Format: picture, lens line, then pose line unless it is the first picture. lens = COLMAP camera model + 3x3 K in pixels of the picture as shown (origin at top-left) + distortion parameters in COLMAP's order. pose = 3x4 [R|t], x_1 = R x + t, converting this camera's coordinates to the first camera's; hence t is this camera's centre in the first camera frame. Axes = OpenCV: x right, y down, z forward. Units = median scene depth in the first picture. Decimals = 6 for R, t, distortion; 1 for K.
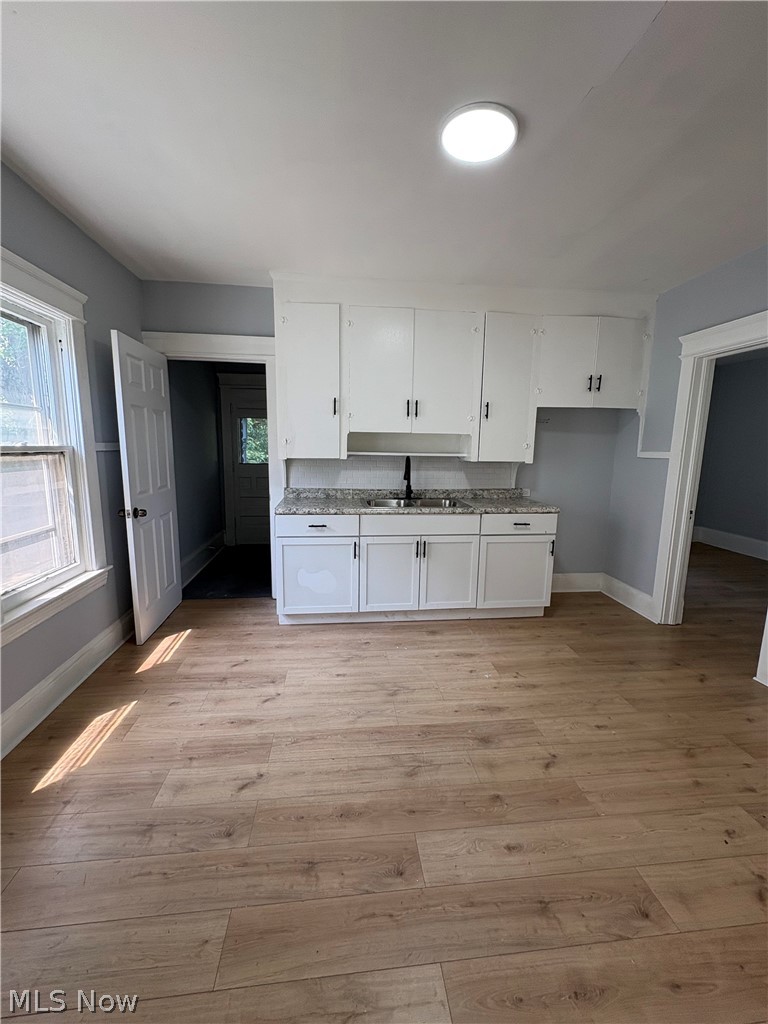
lens RADIAL K [[421.7, 0, 385.1], [0, 421.7, 511.9], [0, 0, 1]] dist [0.001425, -0.000138]
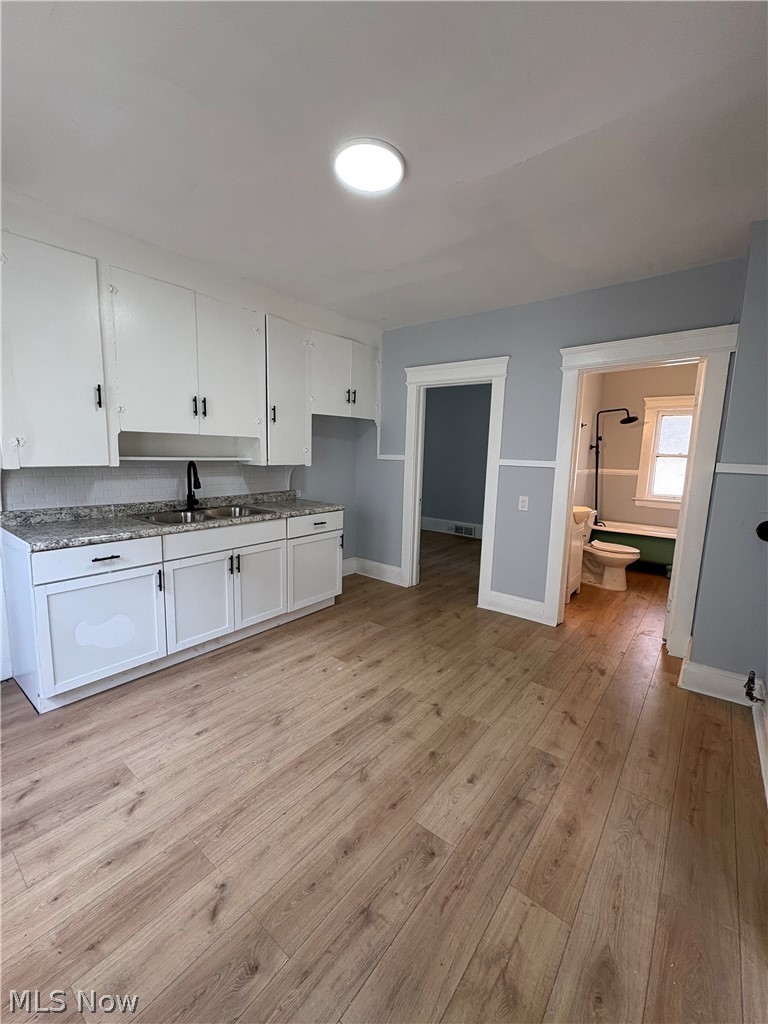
lens RADIAL K [[421.7, 0, 385.1], [0, 421.7, 511.9], [0, 0, 1]] dist [0.001425, -0.000138]
pose [[0.703968, -0.099517, 0.703225, -0.324157], [0.097784, 0.994286, 0.042819, -0.030911], [-0.703468, 0.038621, 0.709676, 0.130058]]
